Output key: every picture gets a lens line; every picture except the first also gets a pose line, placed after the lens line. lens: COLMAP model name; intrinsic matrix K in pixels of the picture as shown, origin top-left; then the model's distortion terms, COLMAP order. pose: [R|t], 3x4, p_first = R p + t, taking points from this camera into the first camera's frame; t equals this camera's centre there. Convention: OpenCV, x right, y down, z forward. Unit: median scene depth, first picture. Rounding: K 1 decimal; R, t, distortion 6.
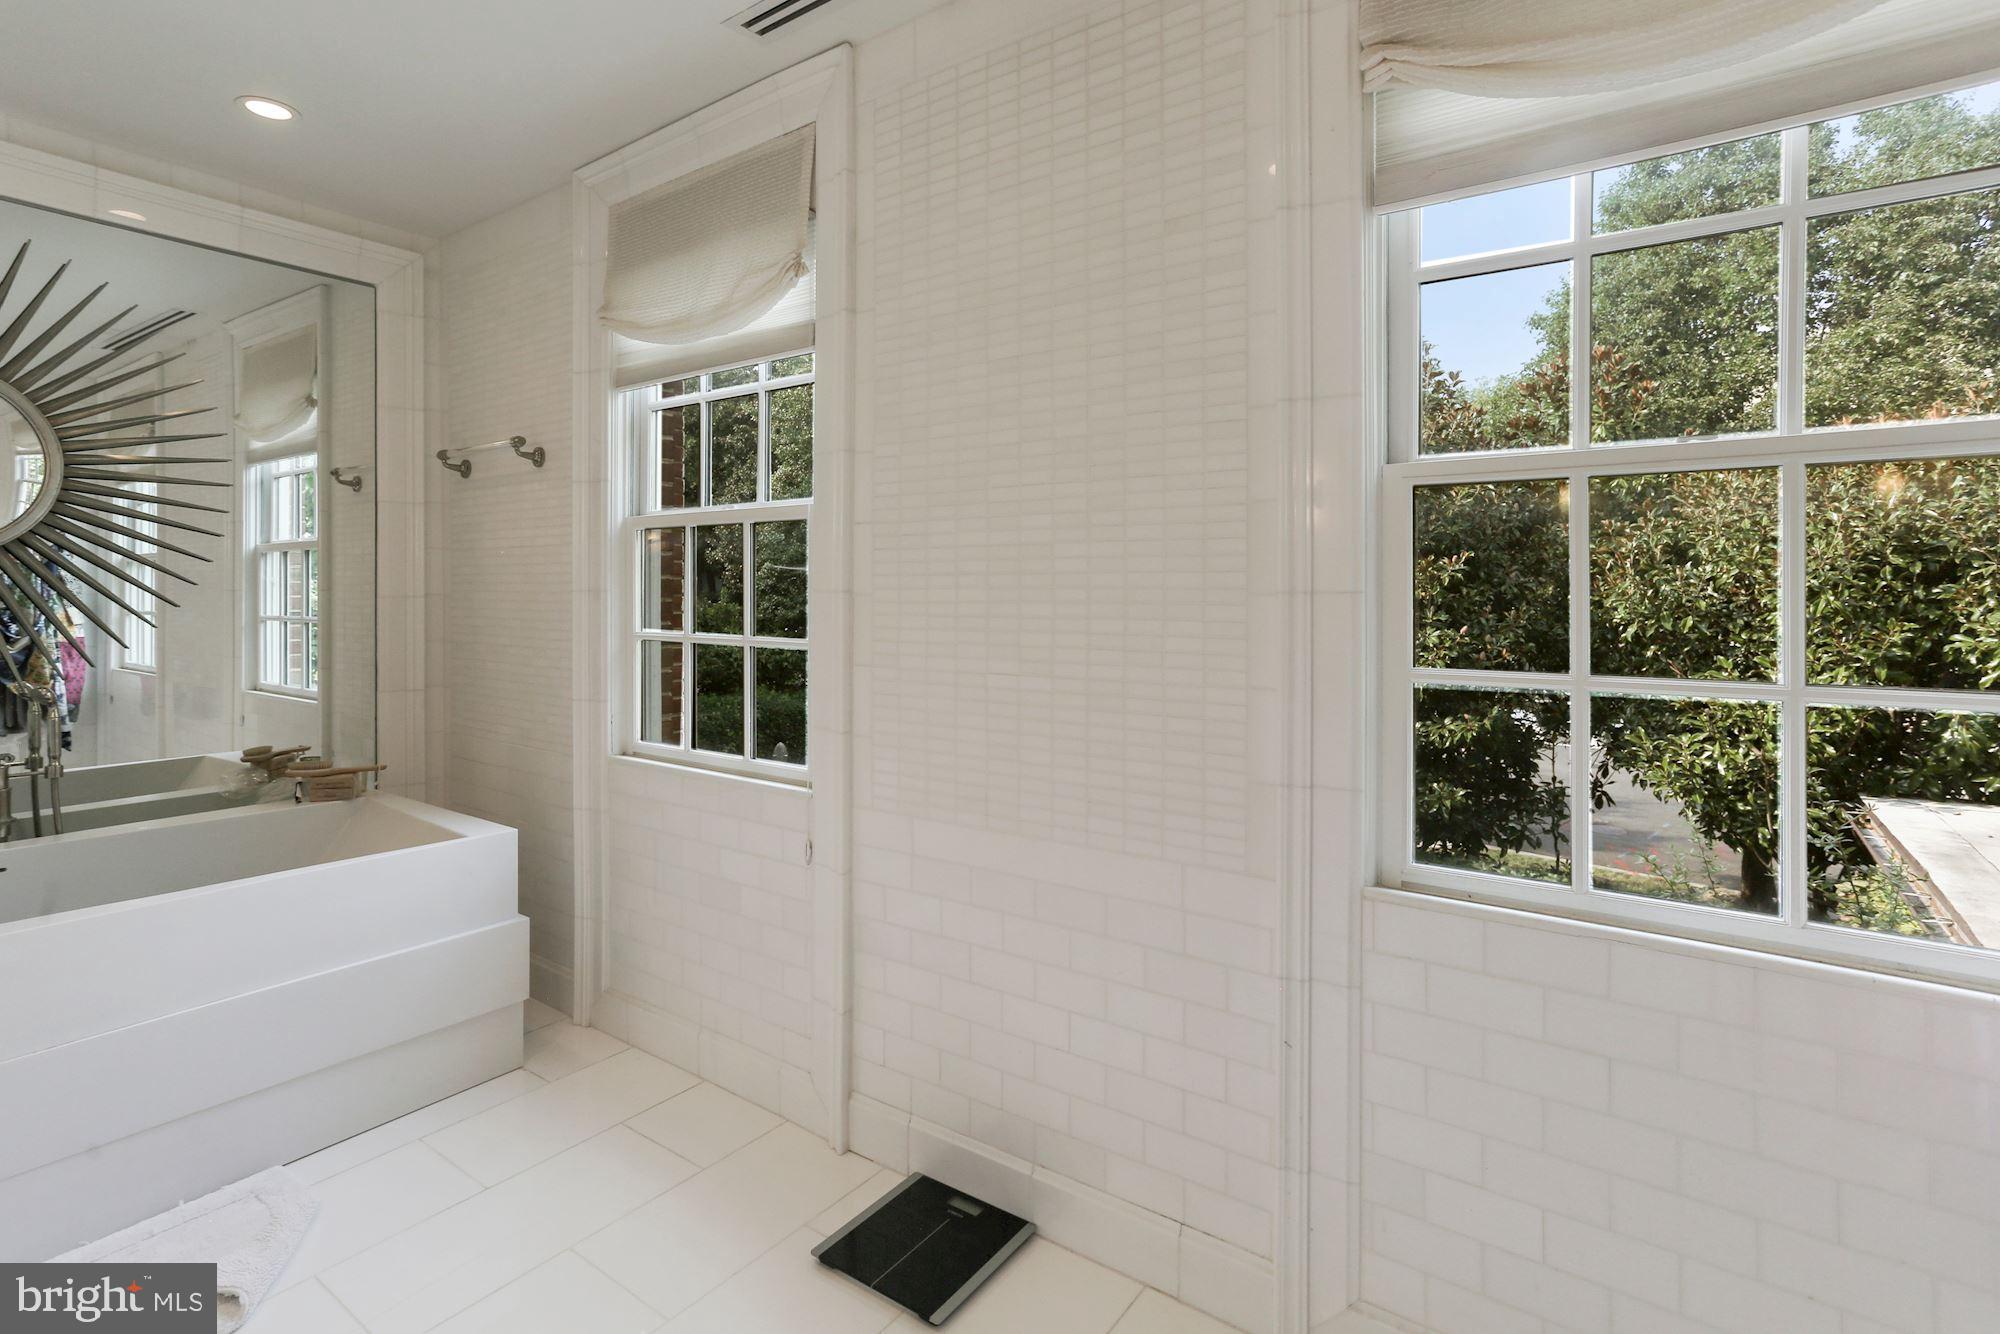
lens RADIAL K [[969.7, 0, 1000.6], [0, 969.7, 593.7], [0, 0, 1]] dist [0.000468, 0.000024]
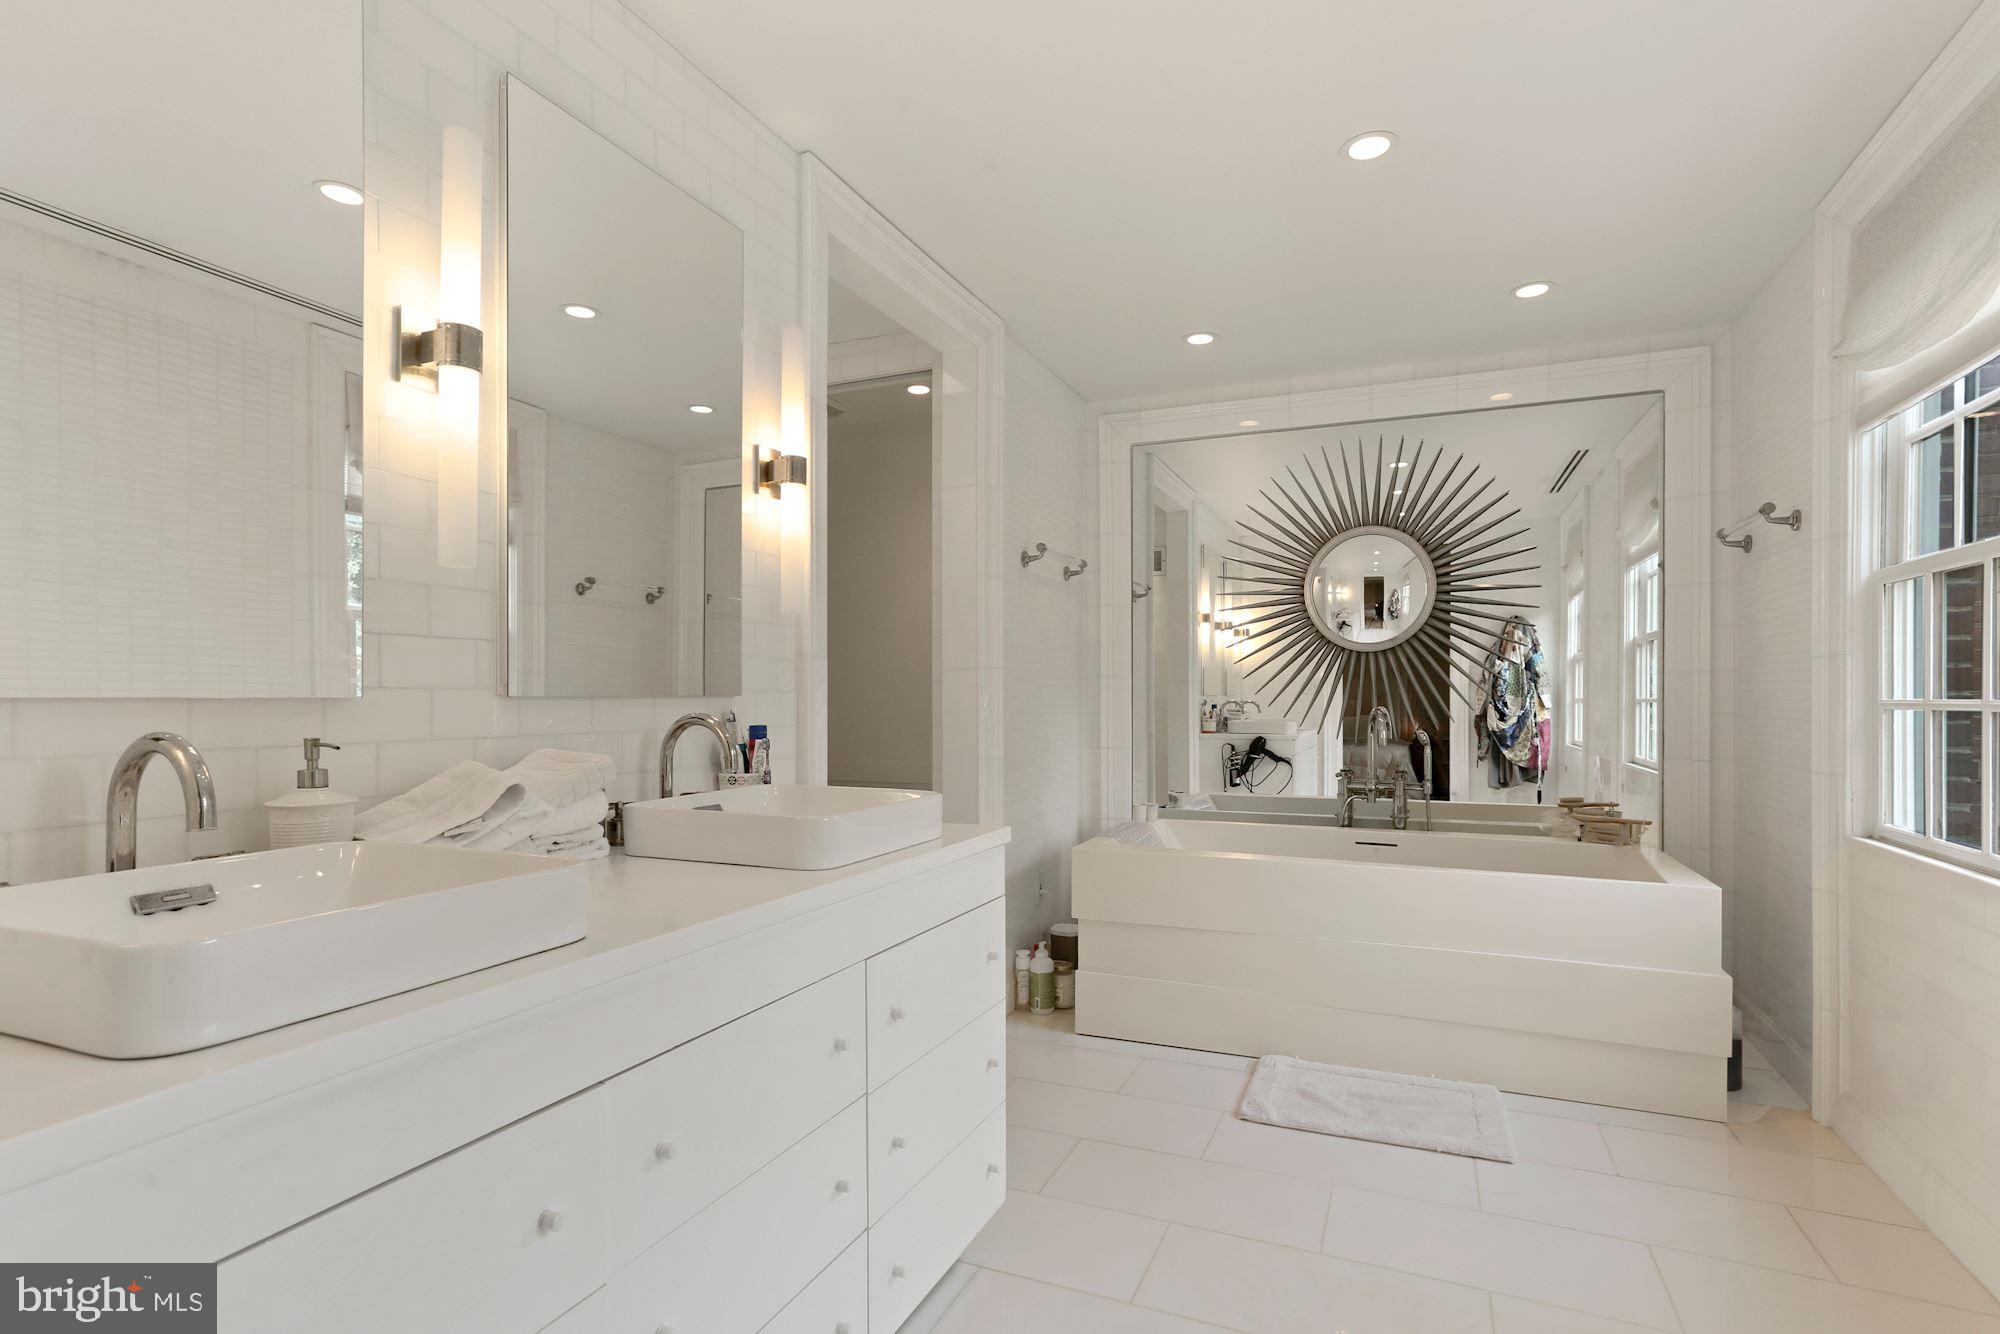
lens RADIAL K [[972.5, 0, 1004.0], [0, 972.5, 702.8], [0, 0, 1]] dist [0.000452, 0.000216]
pose [[0.216975, 0.001122, -0.976176, 0.306724], [0.000458, 0.999999, 0.001251, 0.039824], [0.976177, -0.000718, 0.216974, 0.030811]]
